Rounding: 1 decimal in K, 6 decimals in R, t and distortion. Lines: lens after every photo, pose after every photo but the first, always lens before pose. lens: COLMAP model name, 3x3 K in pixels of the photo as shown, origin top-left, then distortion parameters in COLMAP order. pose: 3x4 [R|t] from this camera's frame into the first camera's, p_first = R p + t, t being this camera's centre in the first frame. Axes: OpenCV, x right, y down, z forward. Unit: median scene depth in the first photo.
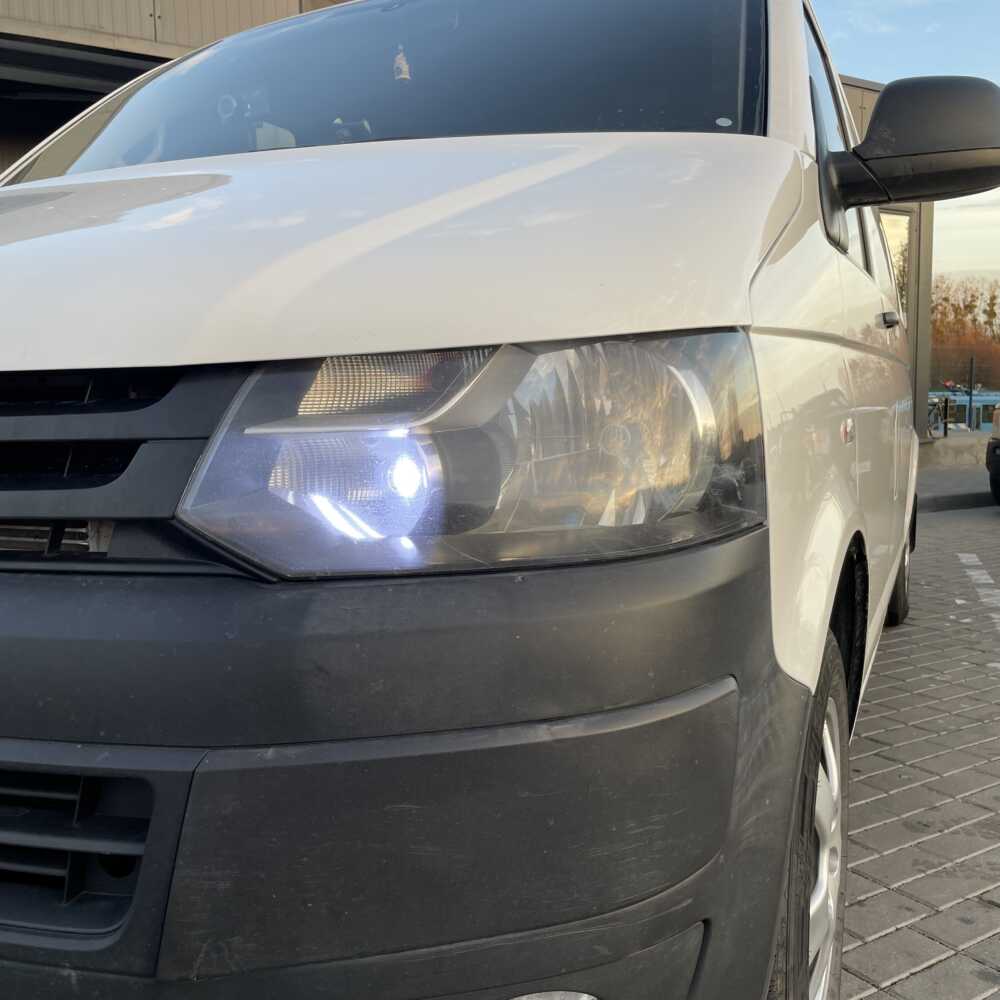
lens RADIAL K [[1015.9, 0, 514.6], [0, 1015.9, 497.9], [0, 0, 1]] dist [0.063330, -0.094898]
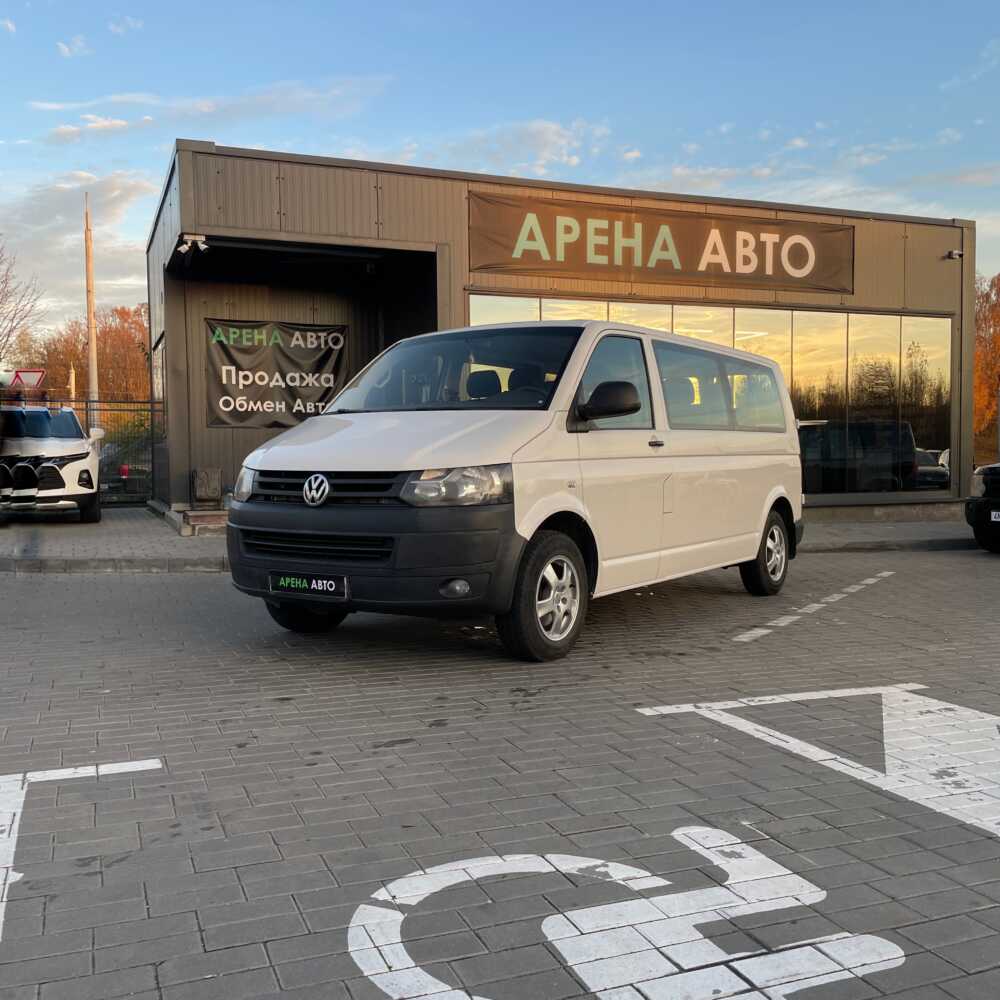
lens RADIAL K [[1015.9, 0, 514.6], [0, 1015.9, 497.9], [0, 0, 1]] dist [0.063330, -0.094898]
pose [[0.984380, 0.022040, -0.174672, 1.176442], [-0.031079, 0.998306, -0.049183, 0.256716], [0.173292, 0.053844, 0.983398, -4.059139]]
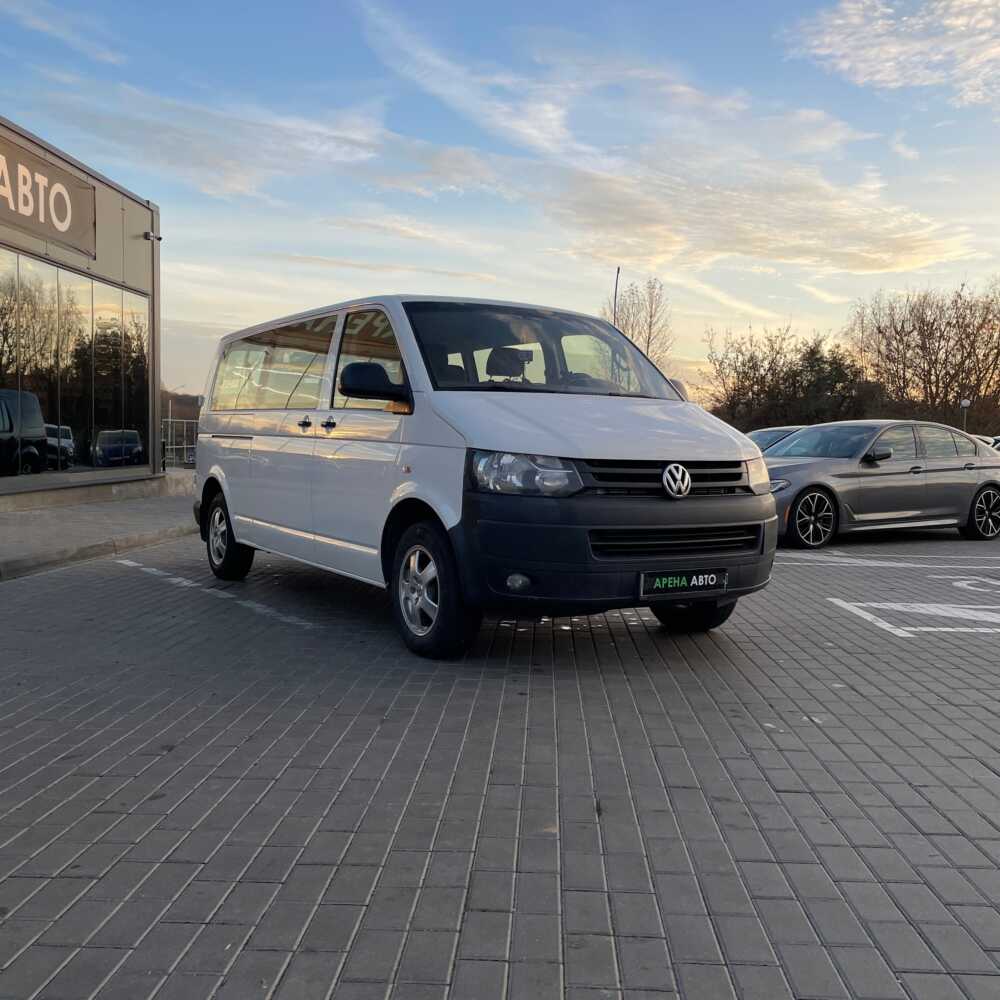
lens RADIAL K [[1015.9, 0, 514.6], [0, 1015.9, 497.9], [0, 0, 1]] dist [0.063330, -0.094898]
pose [[0.562055, -0.011060, 0.827026, -5.551357], [0.040686, 0.999070, -0.014289, 0.102549], [-0.826099, 0.041679, 0.561982, -1.040055]]
